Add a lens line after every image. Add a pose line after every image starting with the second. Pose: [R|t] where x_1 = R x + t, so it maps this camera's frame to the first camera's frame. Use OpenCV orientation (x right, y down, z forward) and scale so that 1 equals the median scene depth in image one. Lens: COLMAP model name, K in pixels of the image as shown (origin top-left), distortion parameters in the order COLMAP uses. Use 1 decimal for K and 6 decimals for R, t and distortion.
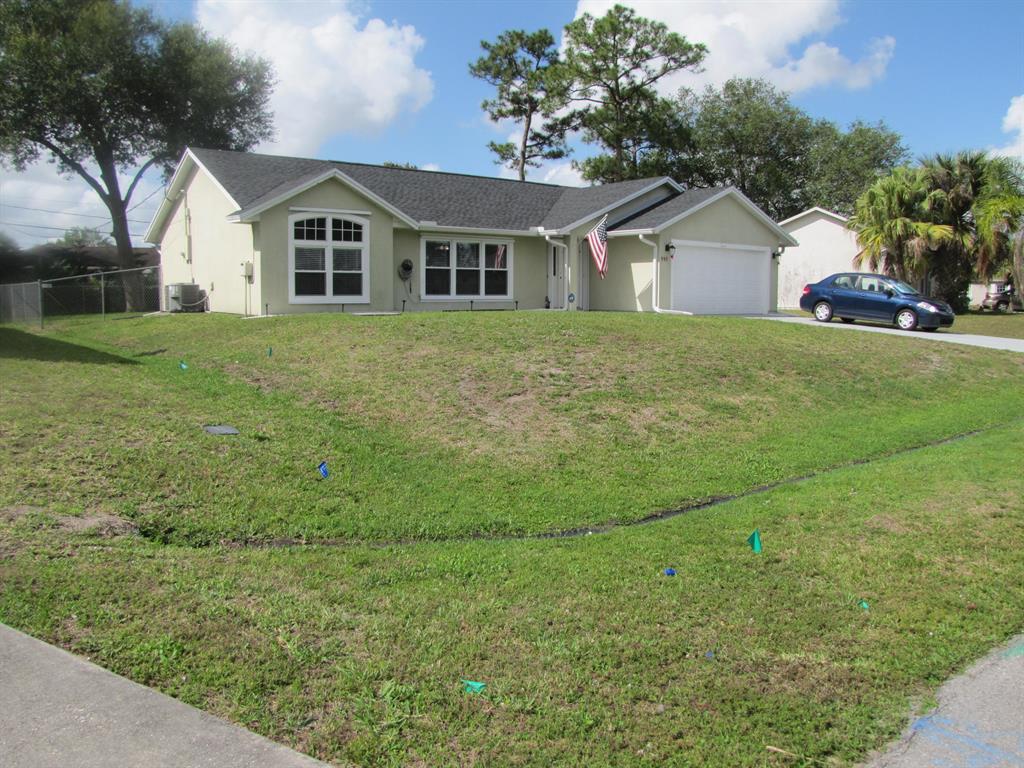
lens RADIAL K [[856.1, 0, 515.2], [0, 856.1, 371.7], [0, 0, 1]] dist [-0.185556, 0.170459]
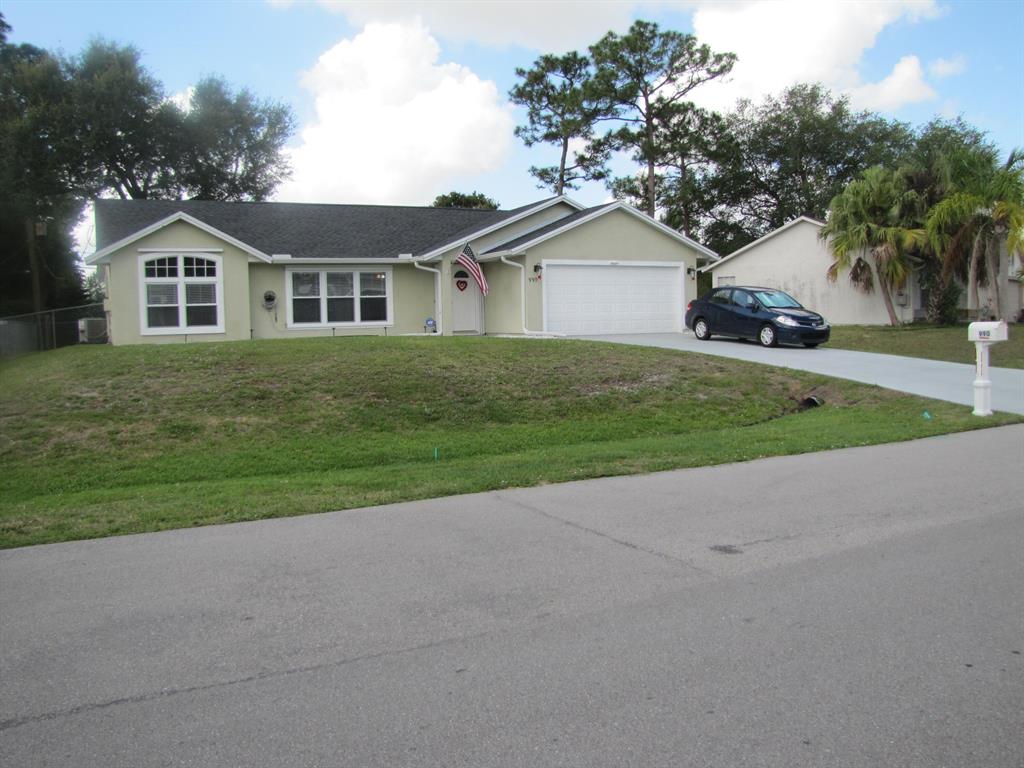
lens RADIAL K [[838.5, 0, 511.9], [0, 838.5, 386.5], [0, 0, 1]] dist [-0.119175, 0.004032]
pose [[0.975586, -0.006830, -0.219513, 0.365675], [0.005516, 0.999963, -0.006598, -0.001935], [0.219550, 0.005226, 0.975587, 0.040693]]
